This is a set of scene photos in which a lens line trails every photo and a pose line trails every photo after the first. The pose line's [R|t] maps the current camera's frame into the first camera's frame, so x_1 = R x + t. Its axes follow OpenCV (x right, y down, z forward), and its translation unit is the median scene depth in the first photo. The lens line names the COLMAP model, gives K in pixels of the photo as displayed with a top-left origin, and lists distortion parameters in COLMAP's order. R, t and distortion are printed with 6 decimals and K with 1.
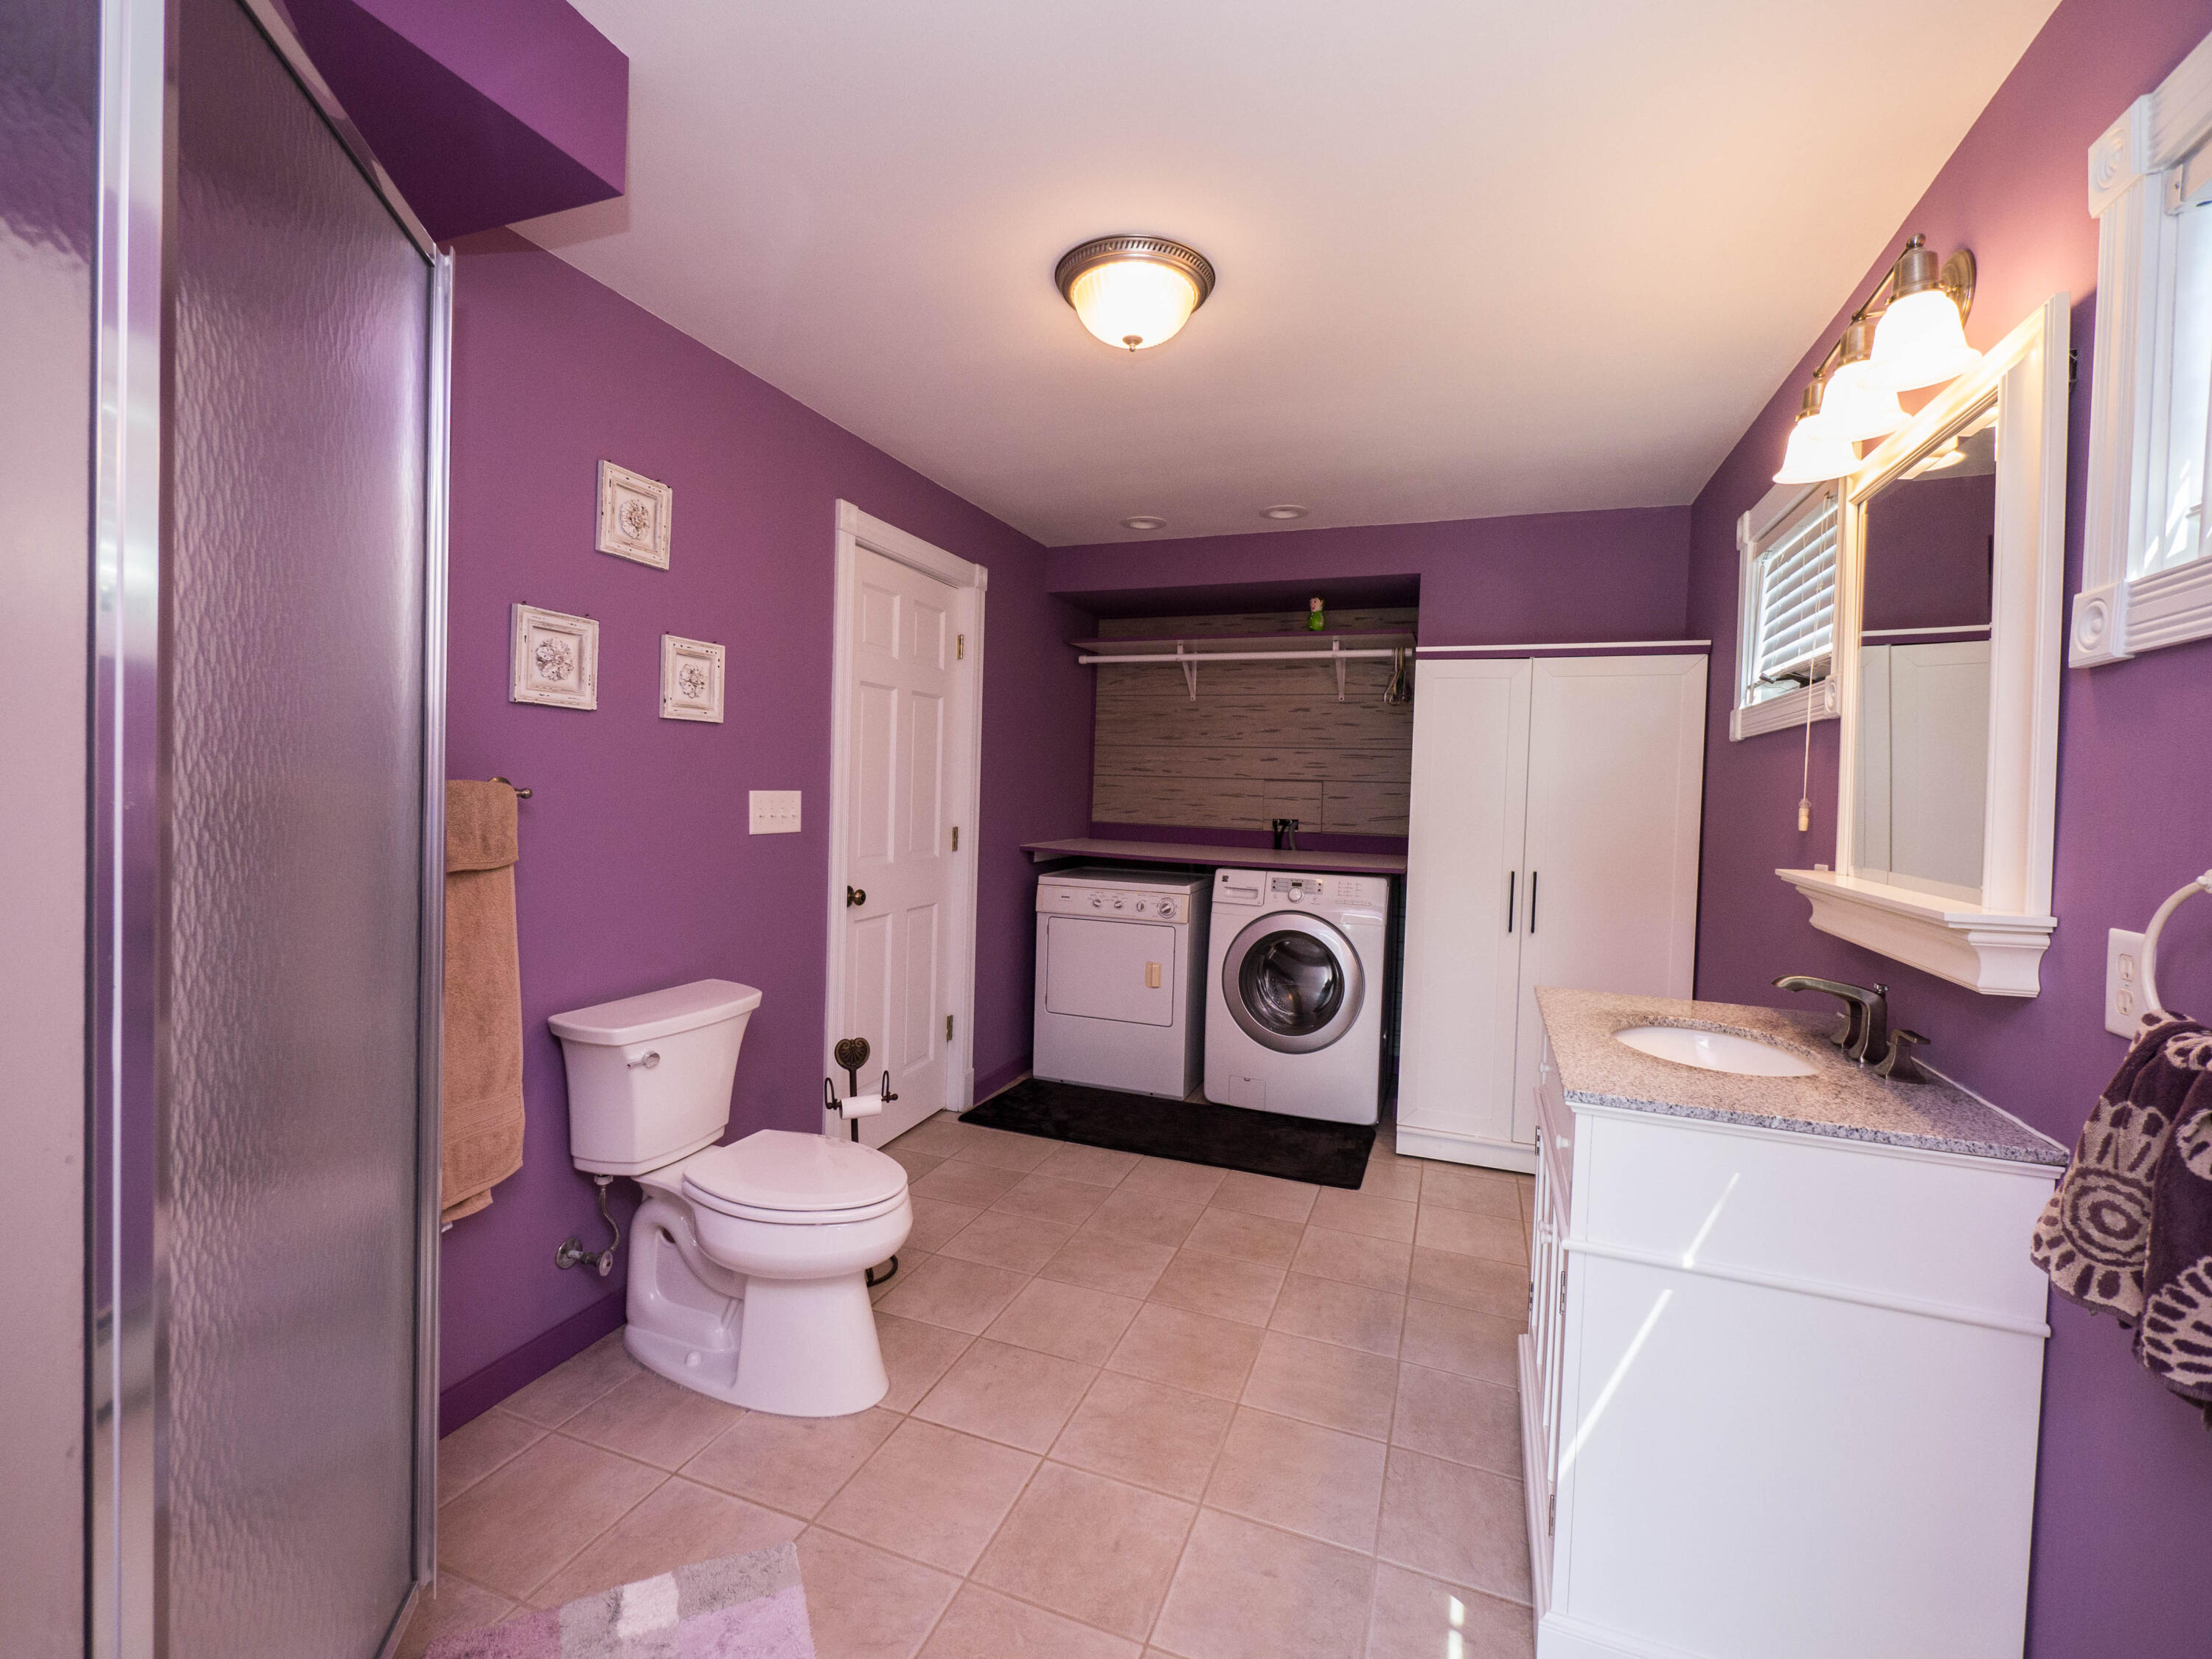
lens RADIAL K [[960.9, 0, 1107.4], [0, 960.9, 822.4], [0, 0, 1]] dist [0.002660, 0.000325]
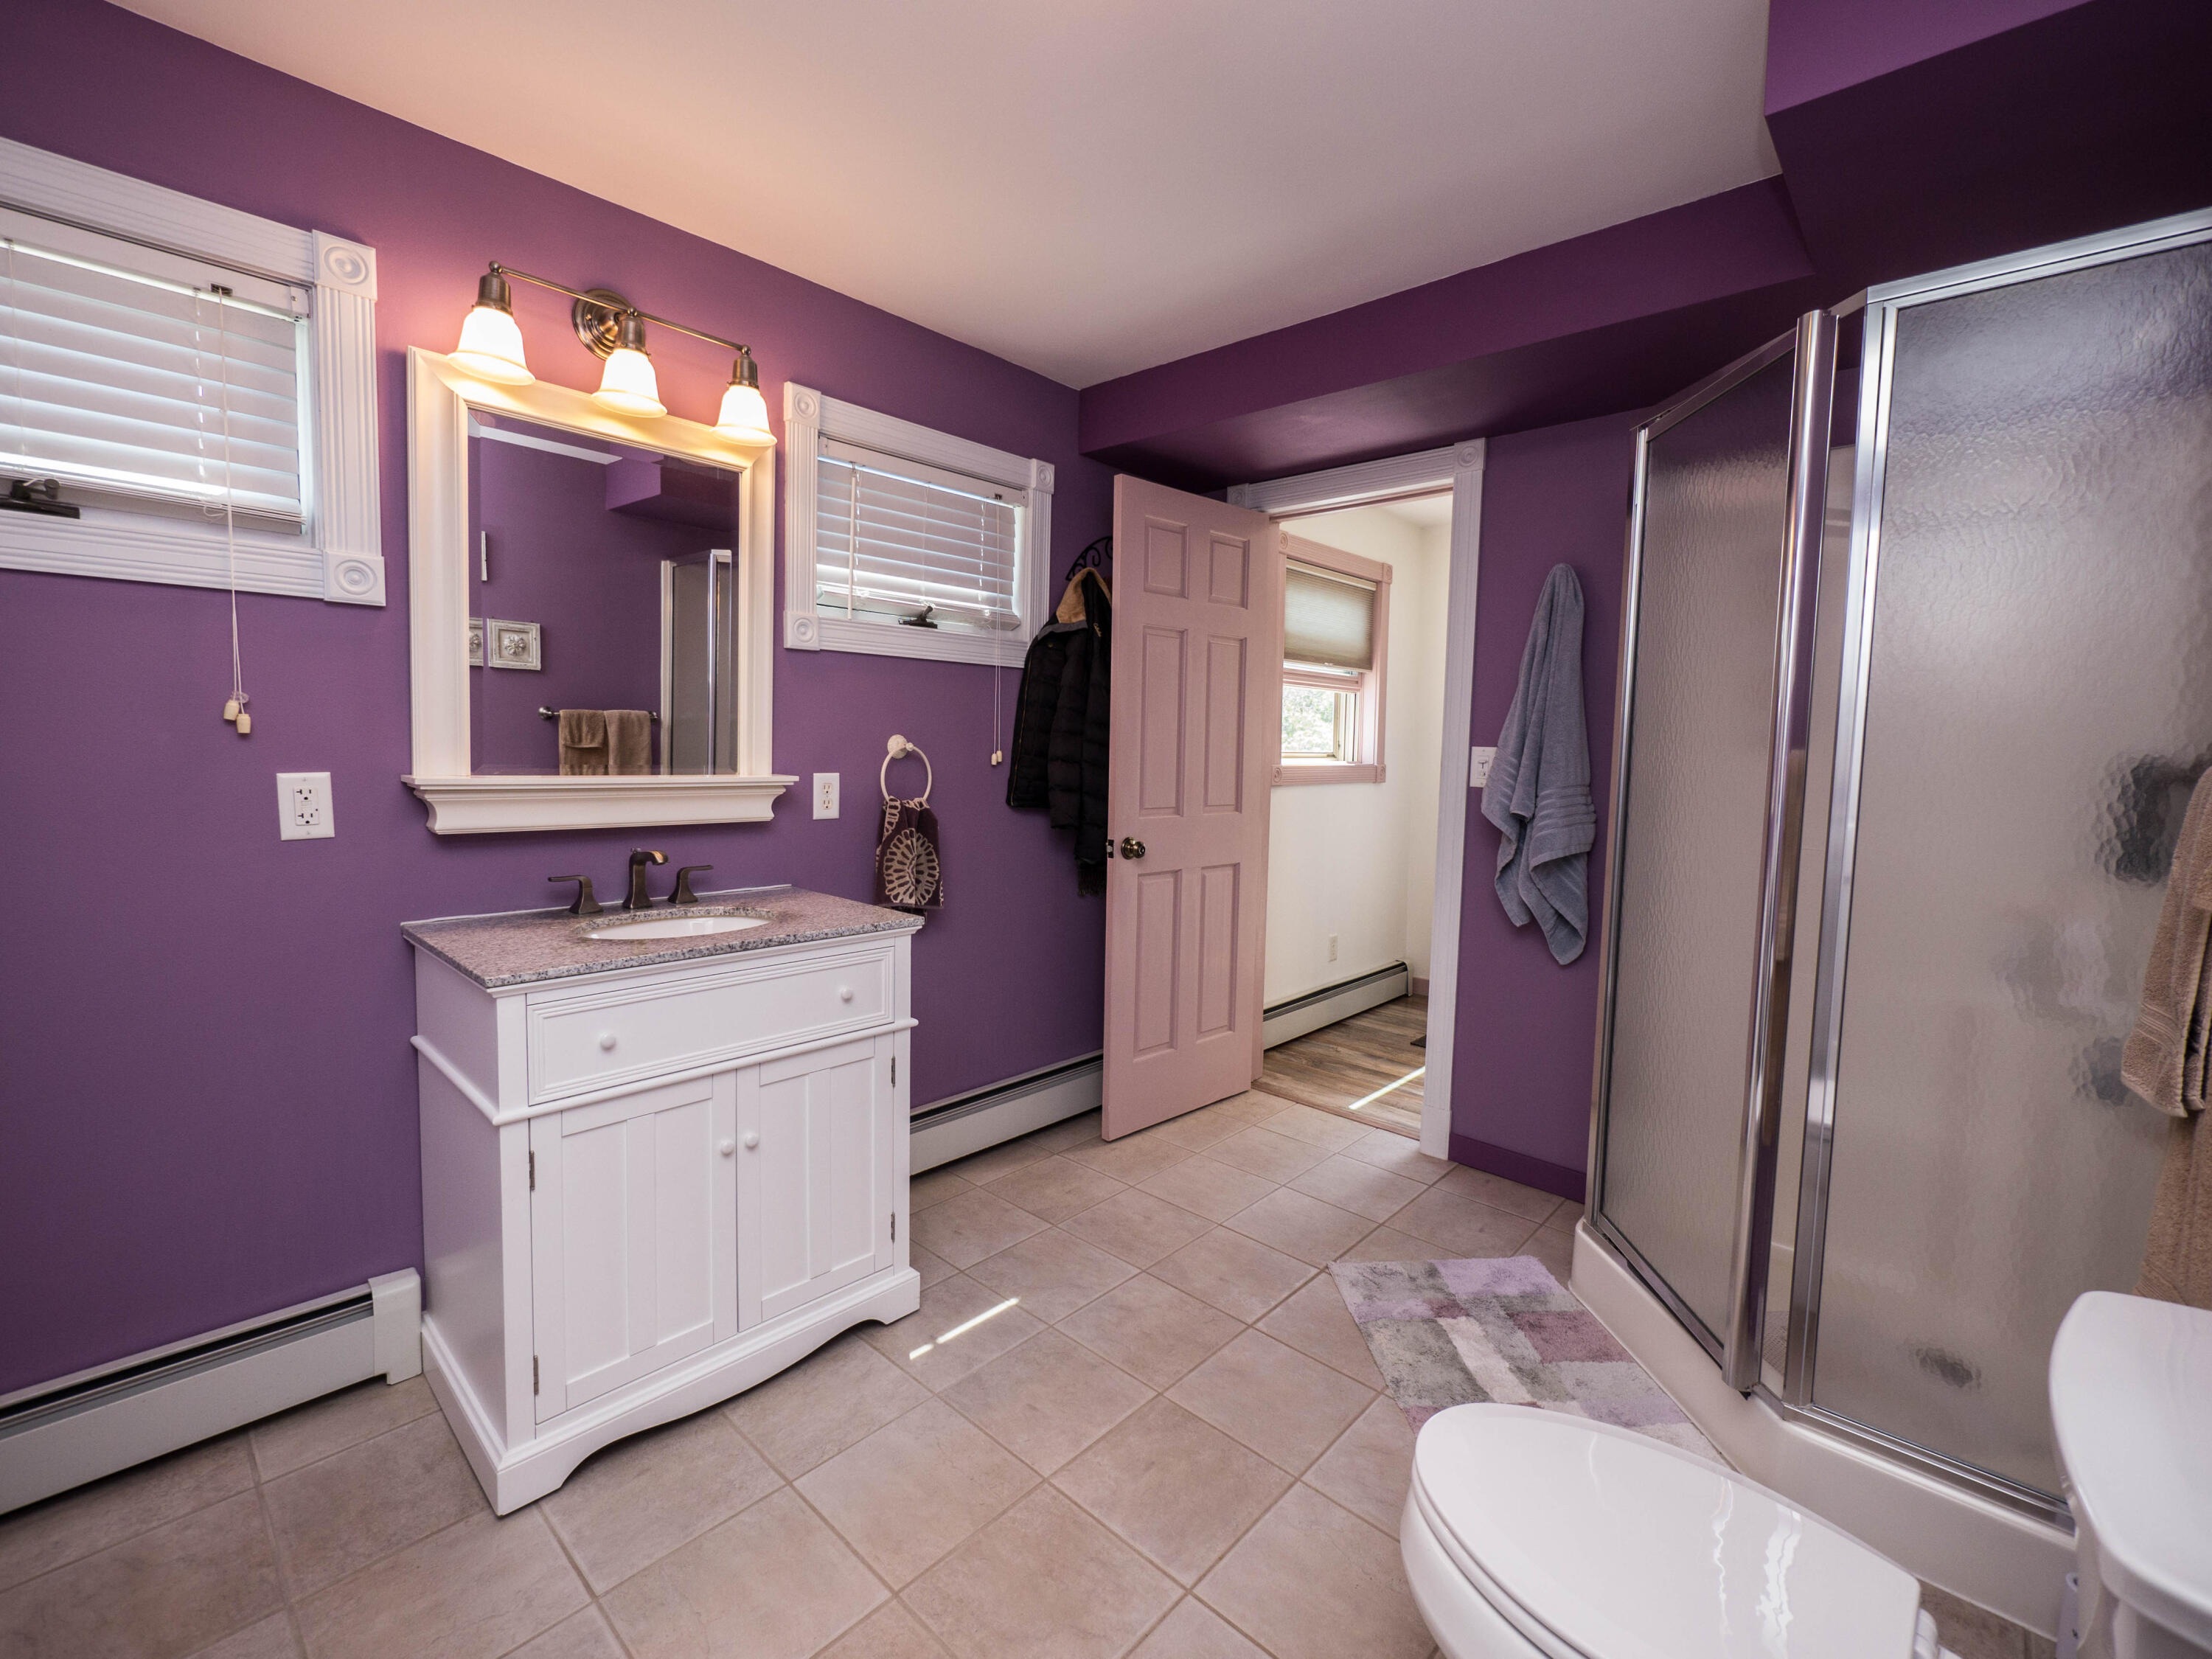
lens RADIAL K [[960.9, 0, 1111.0], [0, 960.9, 830.9], [0, 0, 1]] dist [0.002660, 0.000325]
pose [[-0.928892, -0.076865, 0.362285, -0.284247], [-0.035060, 0.992083, 0.120594, -0.040680], [-0.368686, 0.099317, -0.924233, 1.984666]]
